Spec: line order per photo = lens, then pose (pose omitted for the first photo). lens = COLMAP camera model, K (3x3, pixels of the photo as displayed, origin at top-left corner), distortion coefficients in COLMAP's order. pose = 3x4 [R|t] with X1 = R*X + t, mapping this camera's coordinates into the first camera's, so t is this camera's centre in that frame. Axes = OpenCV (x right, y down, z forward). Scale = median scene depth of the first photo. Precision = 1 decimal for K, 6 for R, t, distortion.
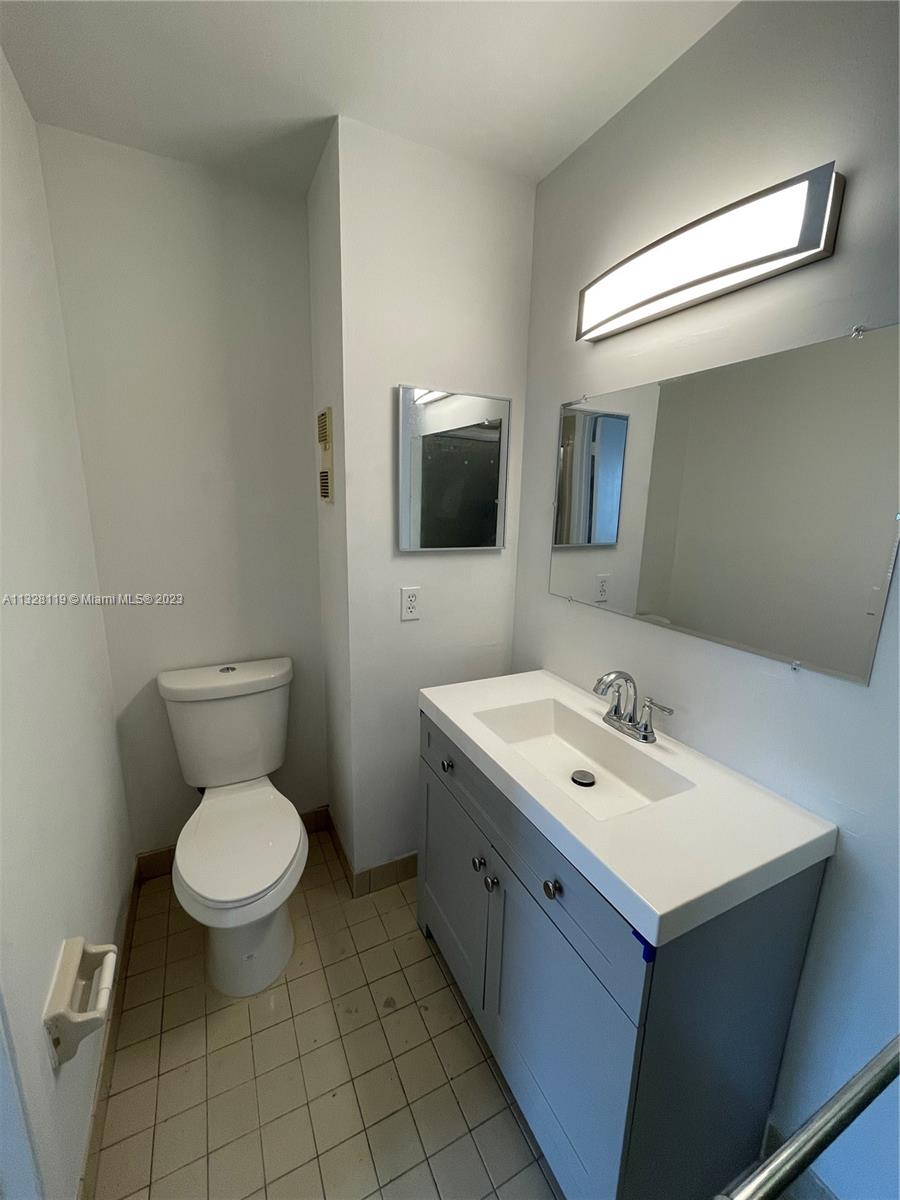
lens RADIAL K [[486.9, 0, 447.5], [0, 486.9, 601.0], [0, 0, 1]] dist [-0.006000, 0.001229]
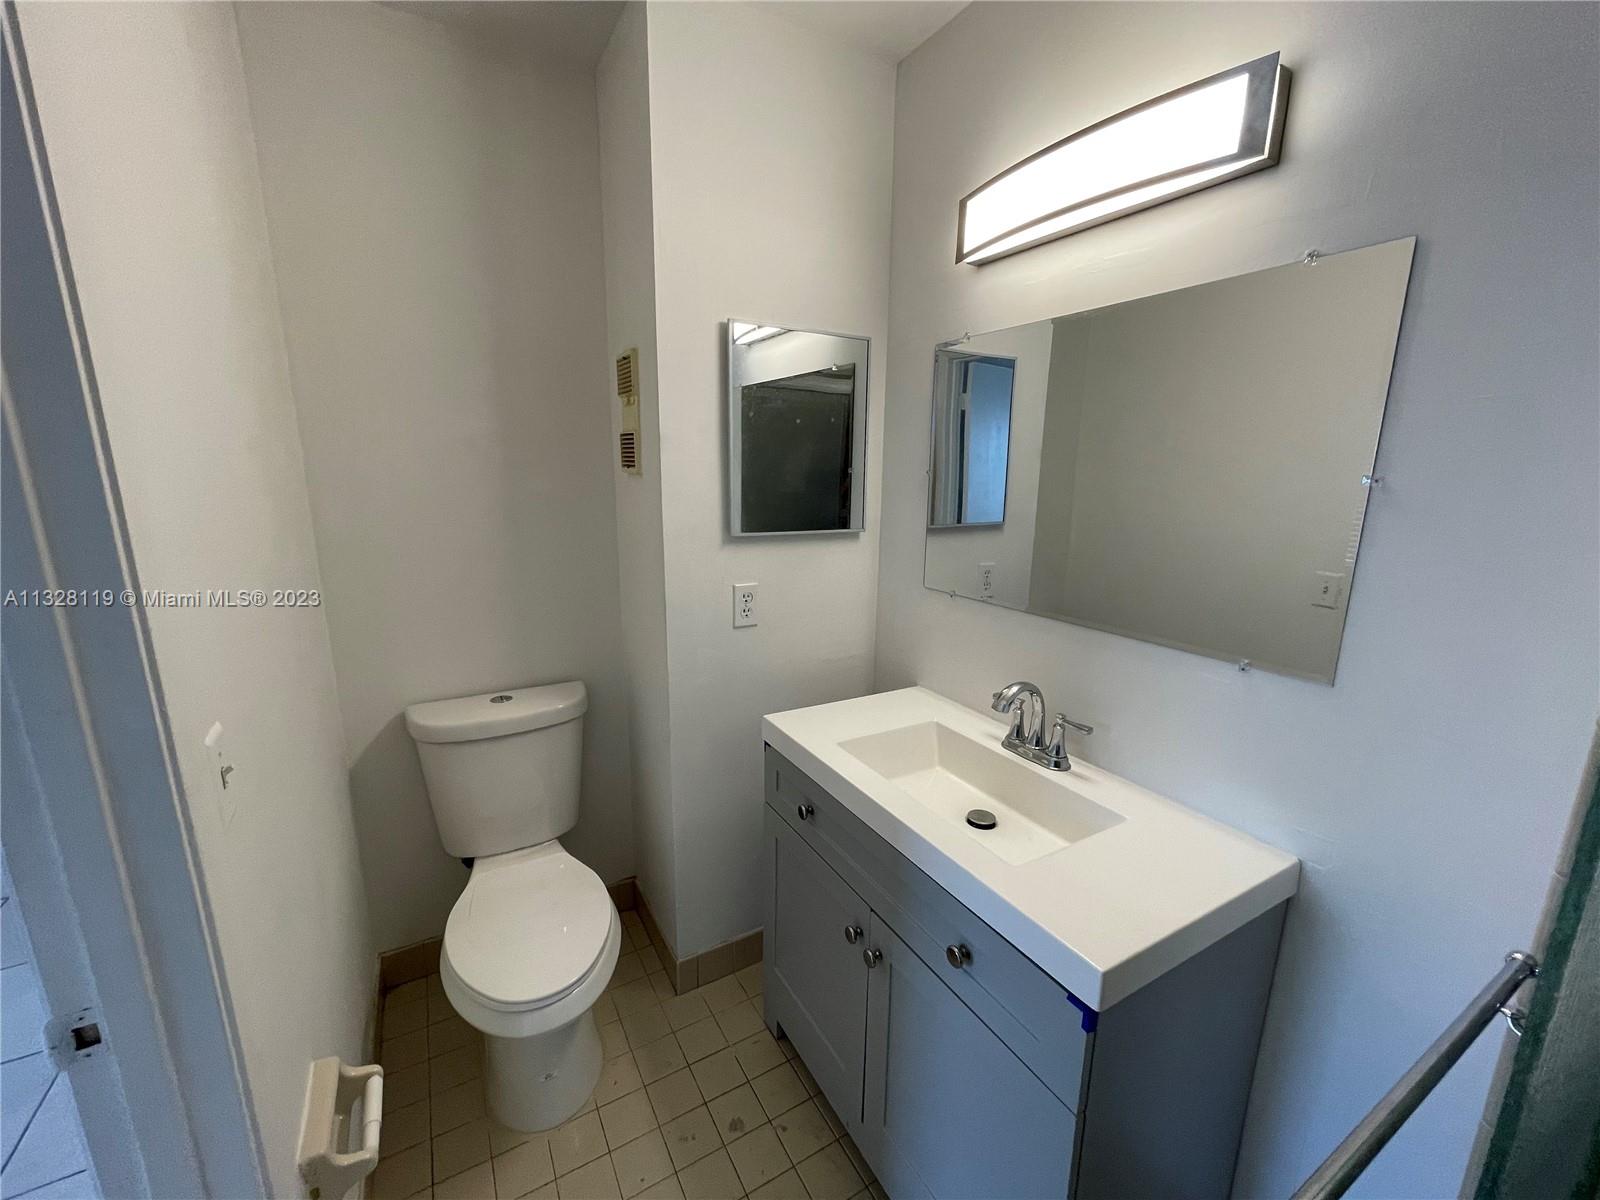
lens RADIAL K [[649.1, 0, 797.8], [0, 649.1, 605.4], [0, 0, 1]] dist [-0.006000, 0.001229]
pose [[0.998042, -0.023189, 0.058089, -0.063998], [0.023297, 0.999728, -0.001177, 0.011363], [-0.058046, 0.002528, 0.998311, -0.029223]]
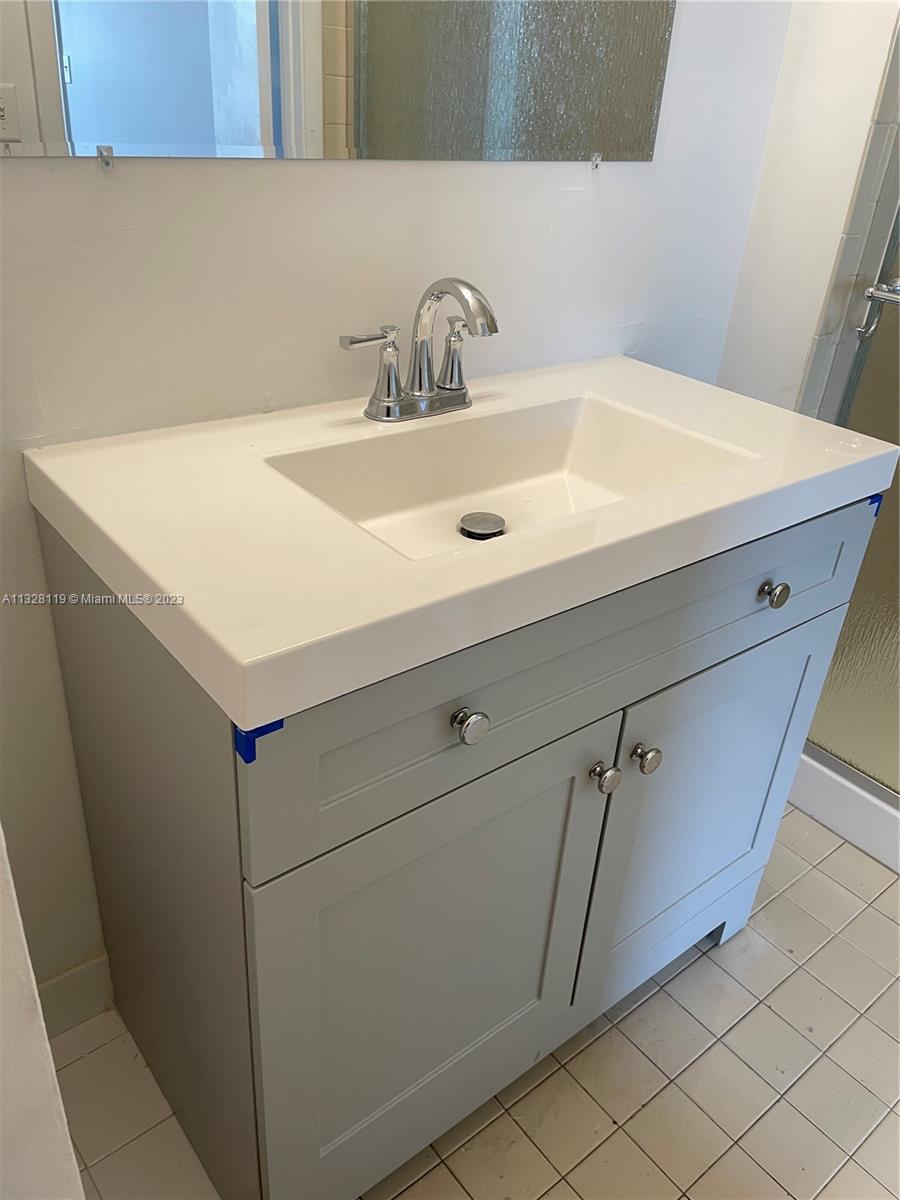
lens RADIAL K [[916.5, 0, 450.2], [0, 916.5, 594.0], [0, 0, 1]] dist [0.036515, -0.006888]
pose [[-0.223084, -0.511342, 0.829917, -0.449263], [0.133902, 0.827228, 0.545678, -0.071122], [-0.965559, 0.232859, -0.116072, 1.038307]]
